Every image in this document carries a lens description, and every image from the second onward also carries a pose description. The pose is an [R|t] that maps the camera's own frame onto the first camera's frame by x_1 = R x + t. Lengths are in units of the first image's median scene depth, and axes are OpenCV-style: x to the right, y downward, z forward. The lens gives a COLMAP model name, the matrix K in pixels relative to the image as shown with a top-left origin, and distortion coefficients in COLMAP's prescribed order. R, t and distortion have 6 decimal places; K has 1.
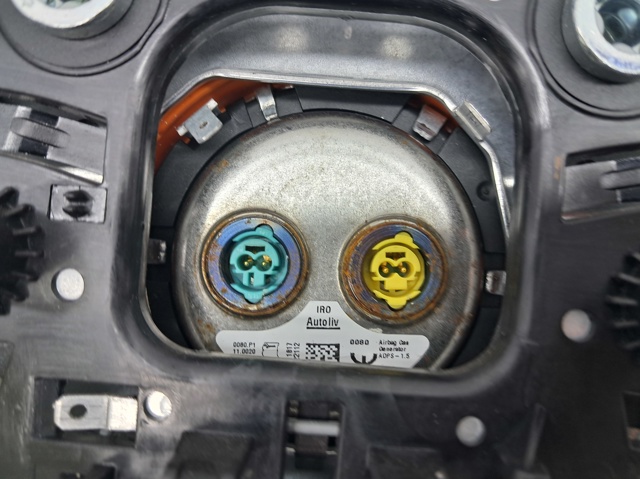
lens RADIAL K [[586.6, 0, 320.0], [0, 586.6, 239.5], [0, 0, 1]] dist [-0.074299, -0.011285]
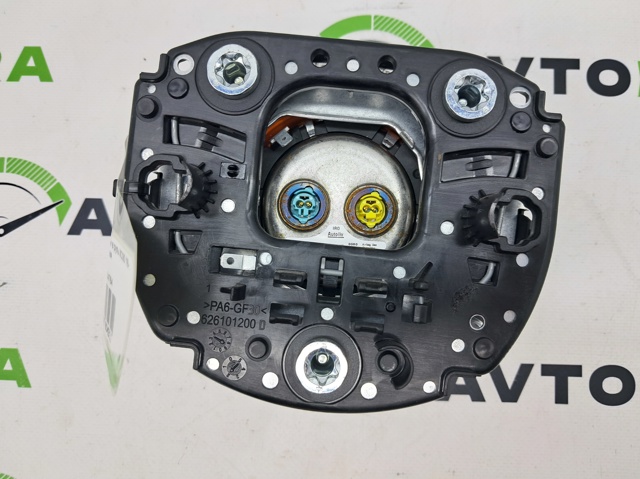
lens RADIAL K [[524.7, 0, 320.0], [0, 524.7, 239.5], [0, 0, 1]] dist [-0.013470, -0.010985]
pose [[0.999786, 0.020274, -0.004118, -0.044061], [-0.020320, 0.999729, -0.011367, 0.186049], [0.003886, 0.011448, 0.999927, -0.882933]]
